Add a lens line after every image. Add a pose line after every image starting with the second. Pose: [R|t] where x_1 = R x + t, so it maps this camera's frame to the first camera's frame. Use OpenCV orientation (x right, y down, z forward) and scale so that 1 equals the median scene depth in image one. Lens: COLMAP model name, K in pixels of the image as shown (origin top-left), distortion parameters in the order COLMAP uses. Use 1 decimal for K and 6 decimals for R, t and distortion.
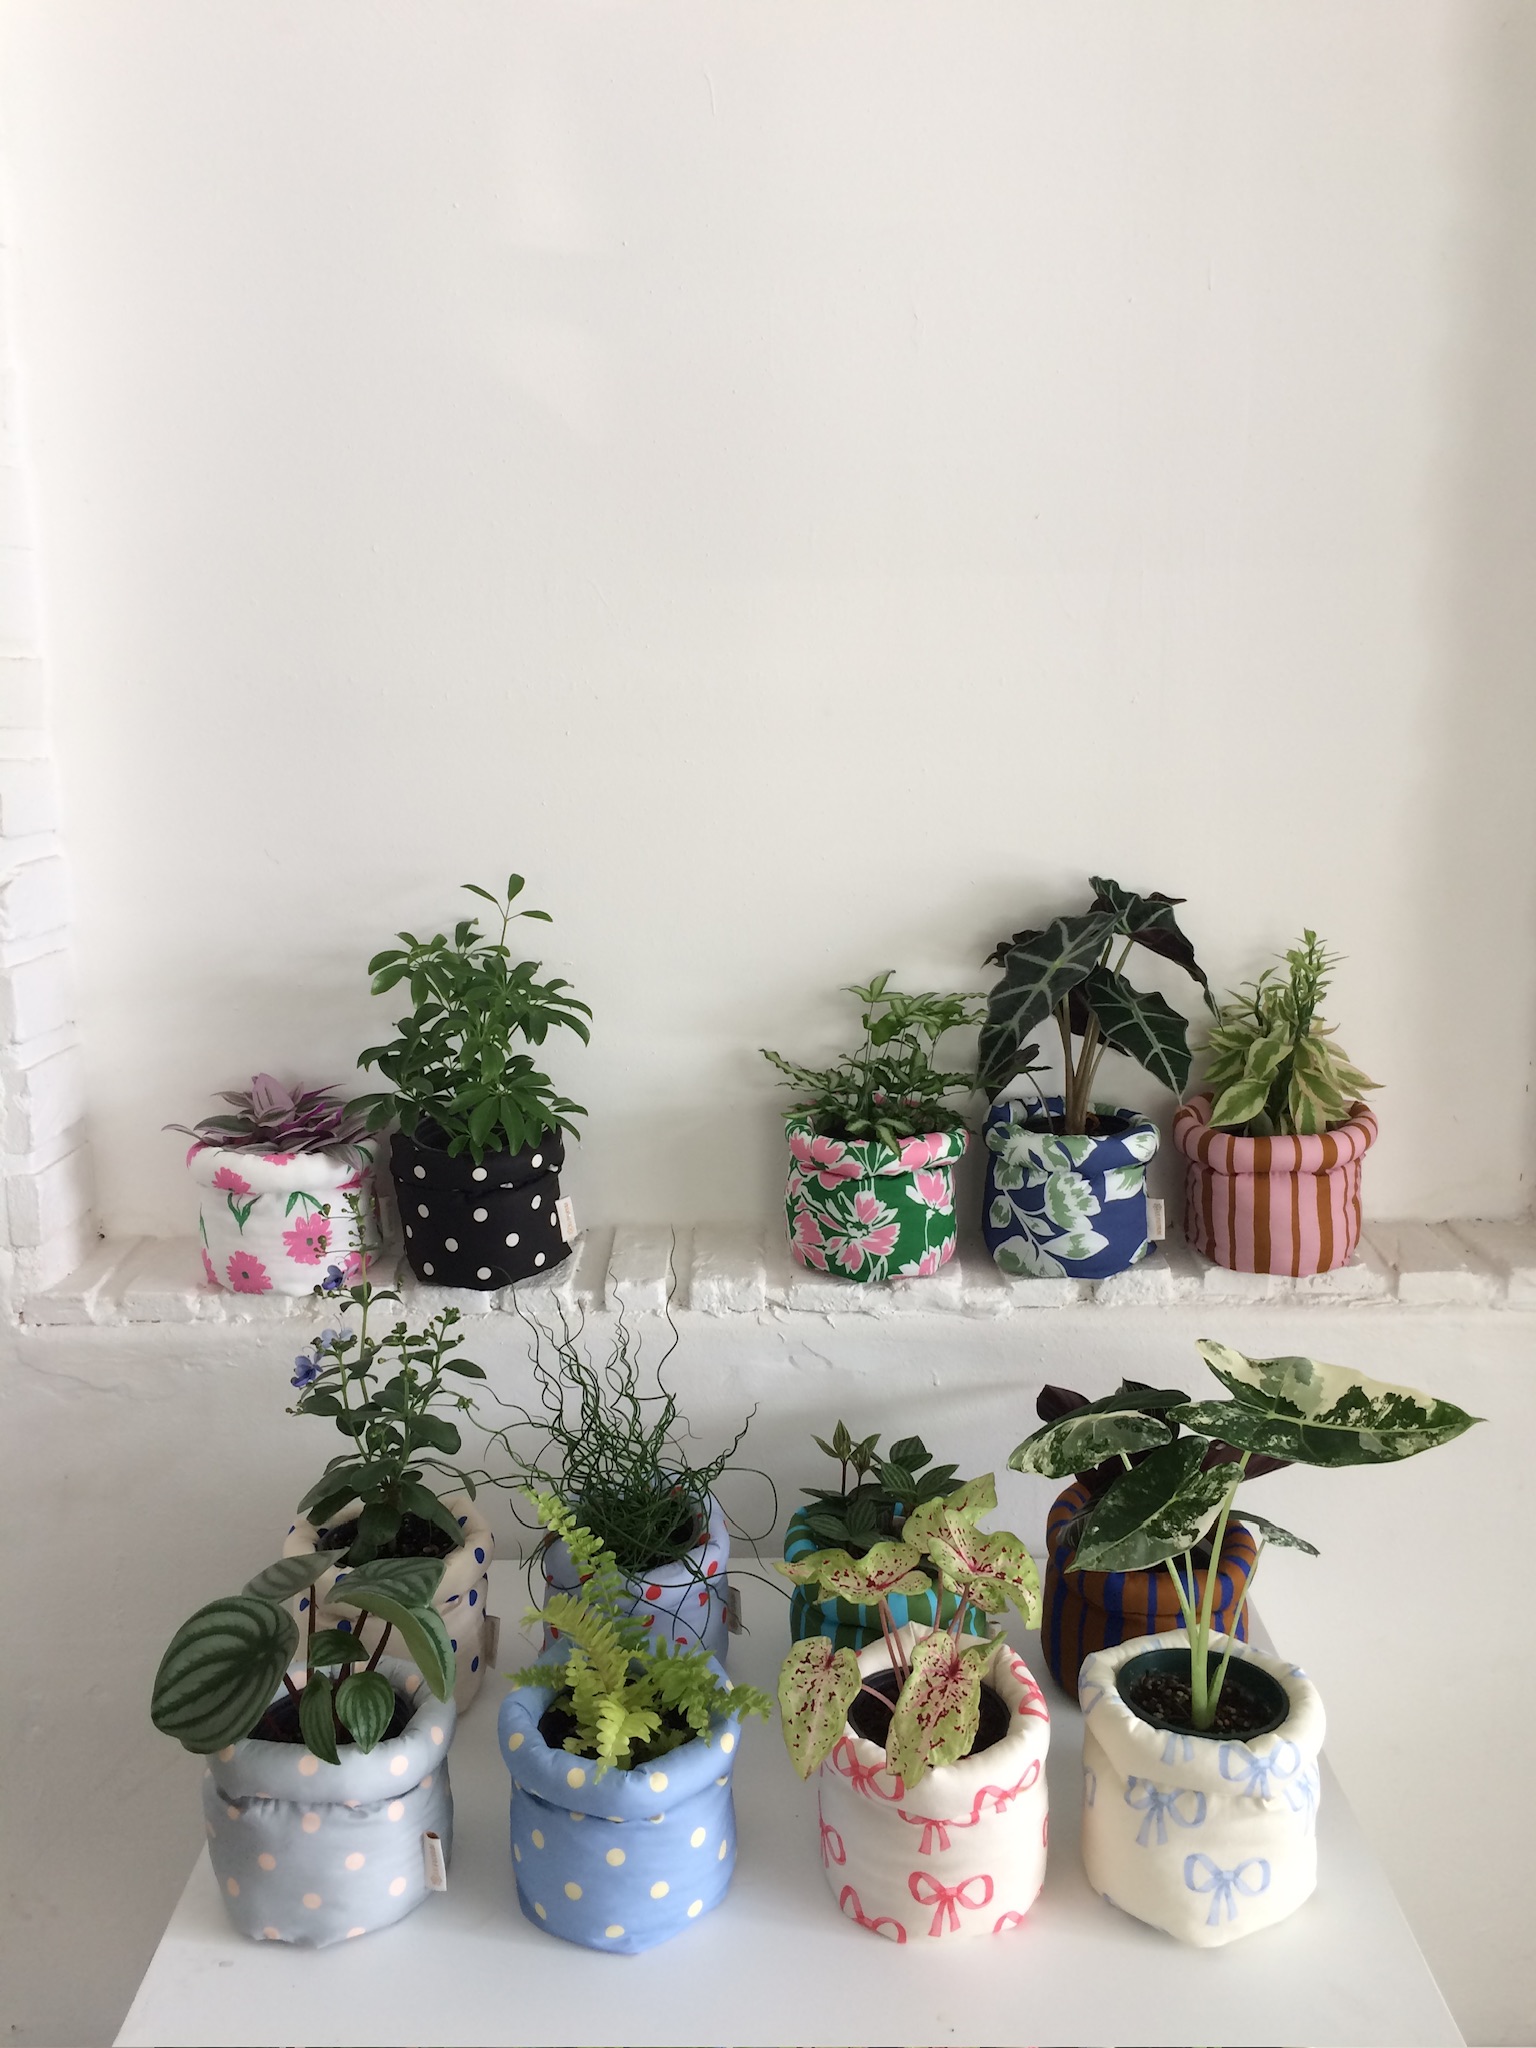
lens RADIAL K [[1757.4, 0, 763.2], [0, 1757.4, 1009.0], [0, 0, 1]] dist [0.083846, -0.113433]
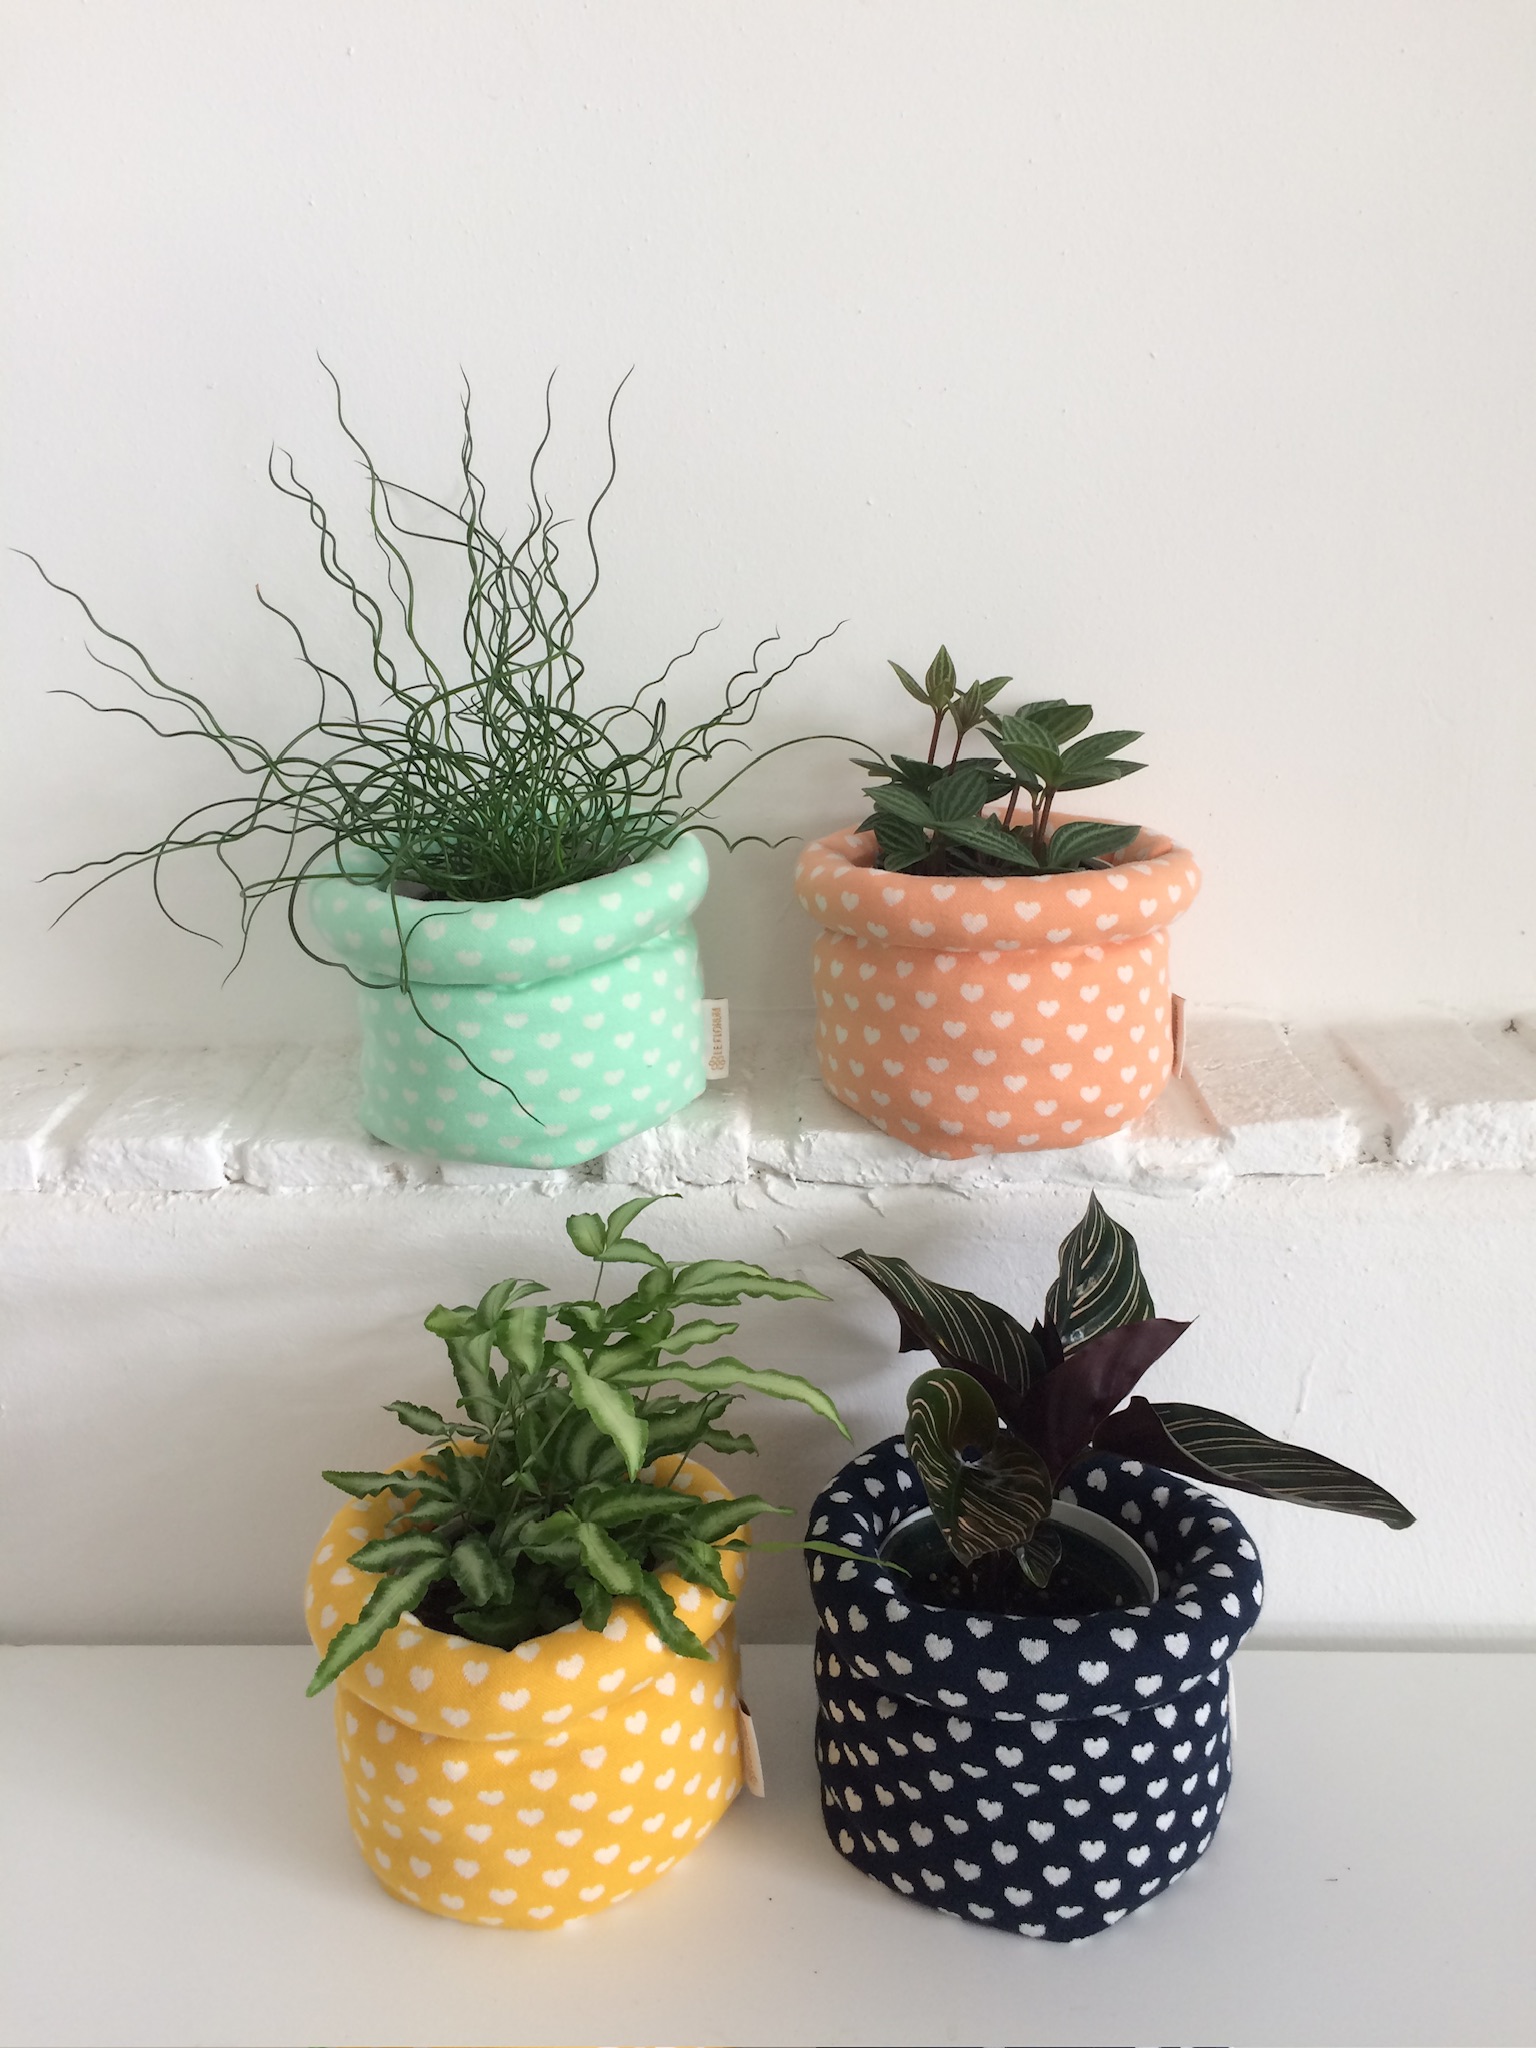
lens RADIAL K [[1757.4, 0, 760.3], [0, 1757.4, 1006.5], [0, 0, 1]] dist [0.083846, -0.113433]
pose [[0.999401, -0.005990, -0.034079, 0.023168], [0.008145, 0.997950, 0.063478, 0.089660], [0.033629, -0.063717, 0.997401, 0.504212]]
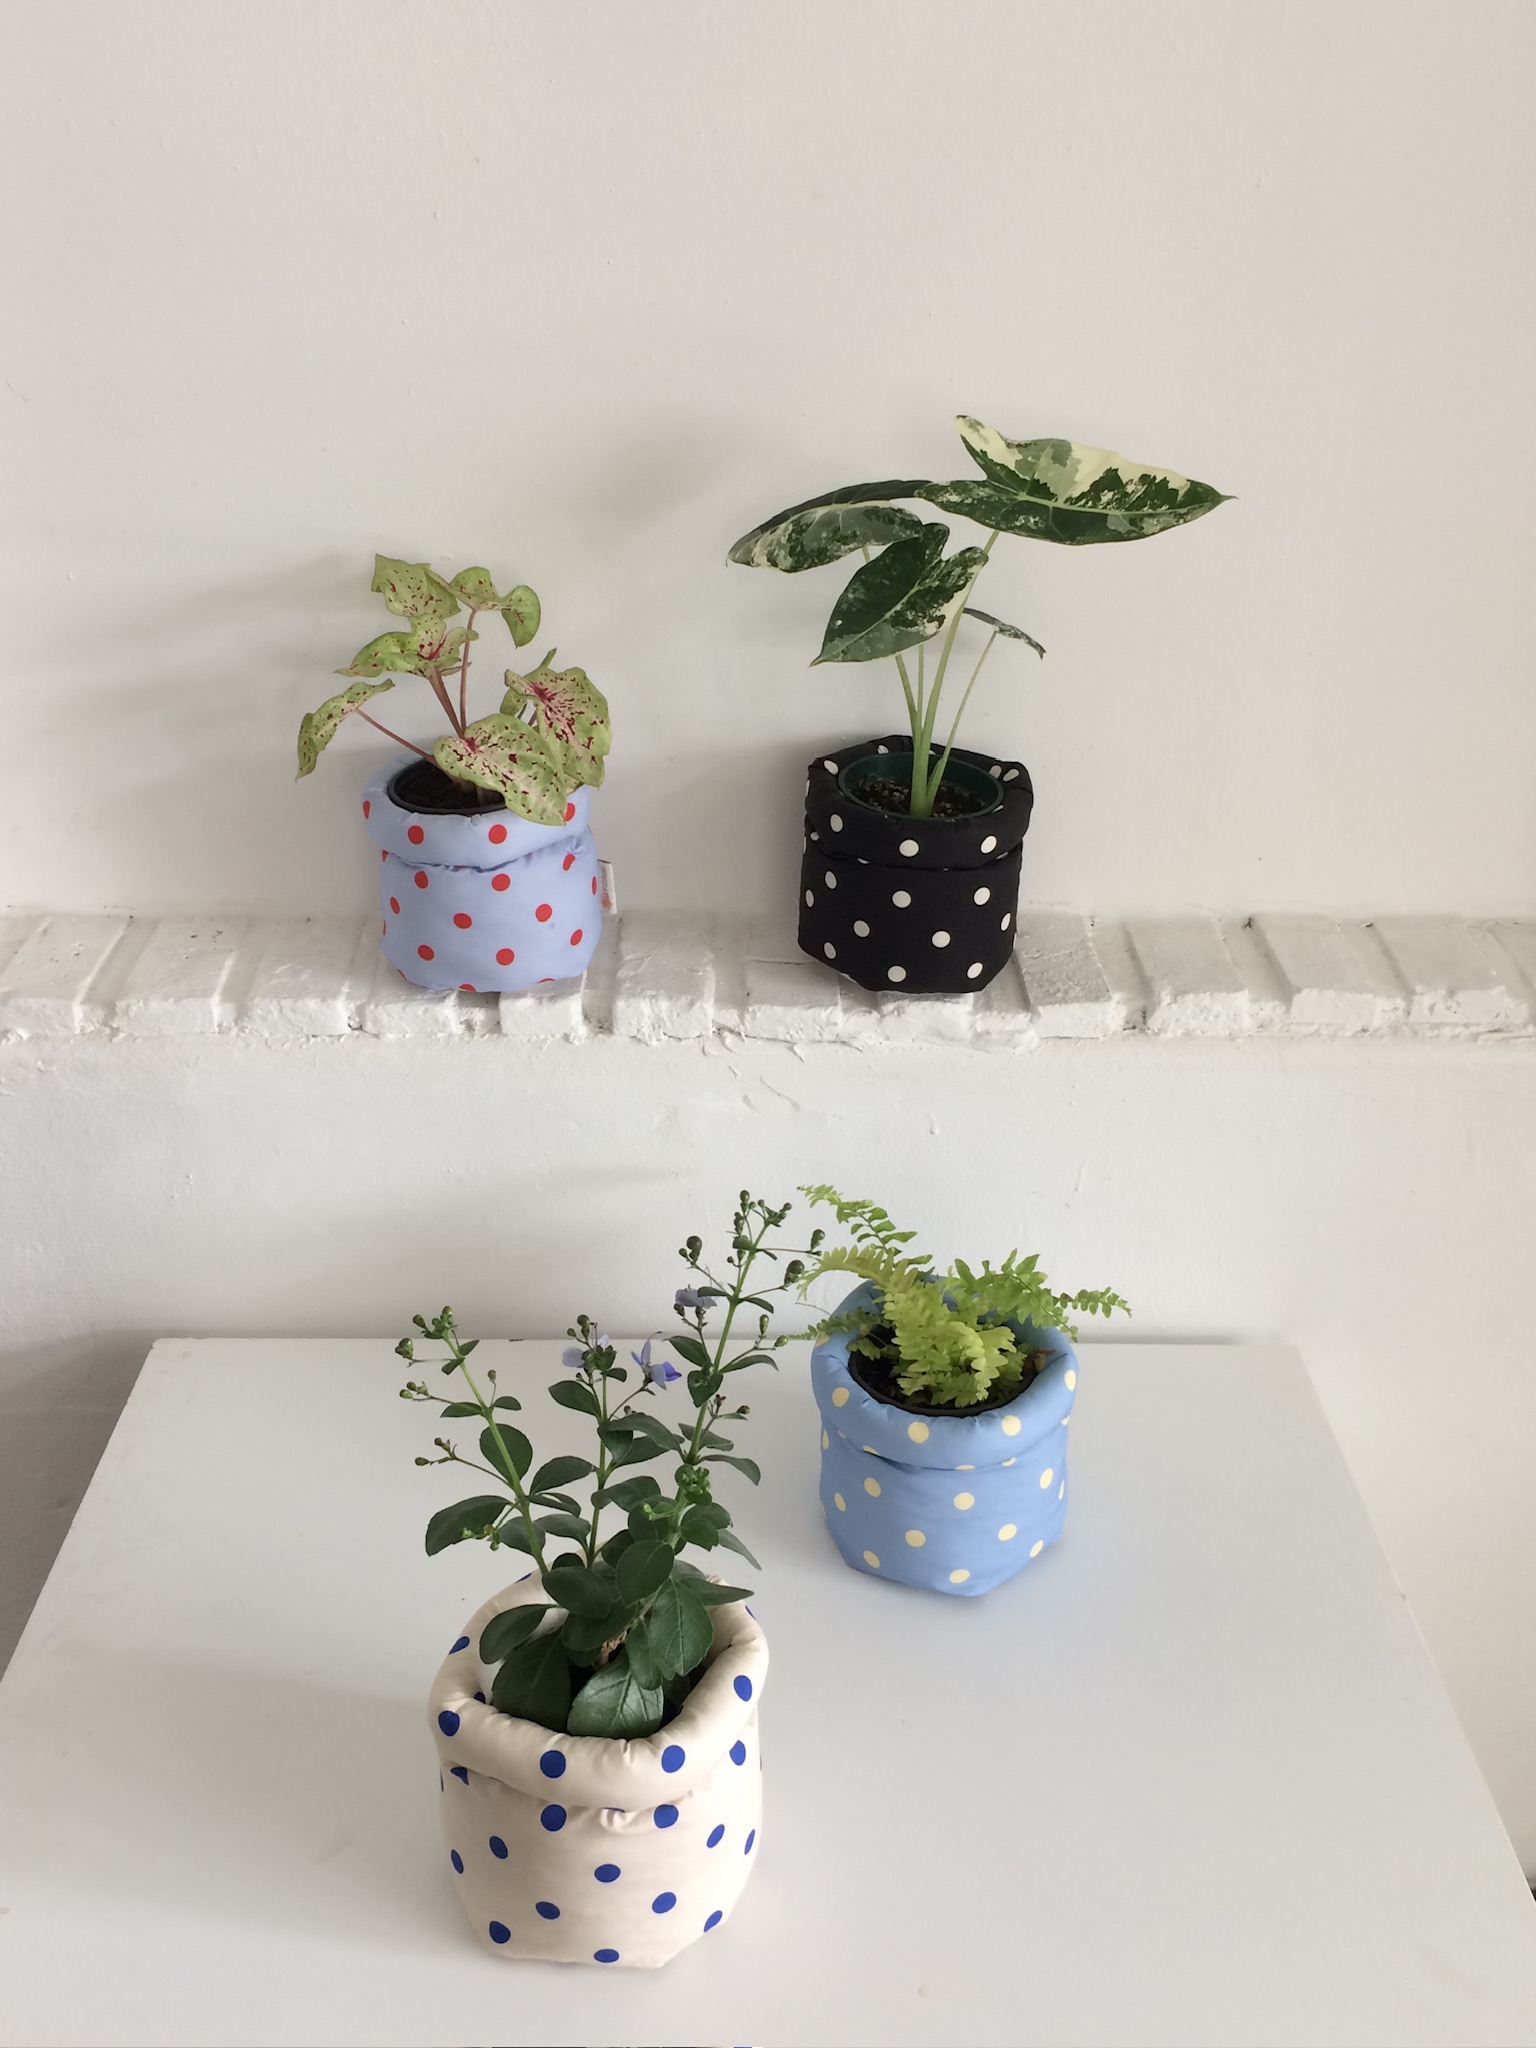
lens RADIAL K [[2001.8, 0, 762.0], [0, 2001.8, 1014.3], [0, 0, 1]] dist [0.060481, 0.000000]
pose [[0.999654, 0.015229, 0.021429, 0.003814], [-0.019977, 0.969916, 0.242618, -0.049686], [-0.017089, -0.242963, 0.969885, 0.172563]]
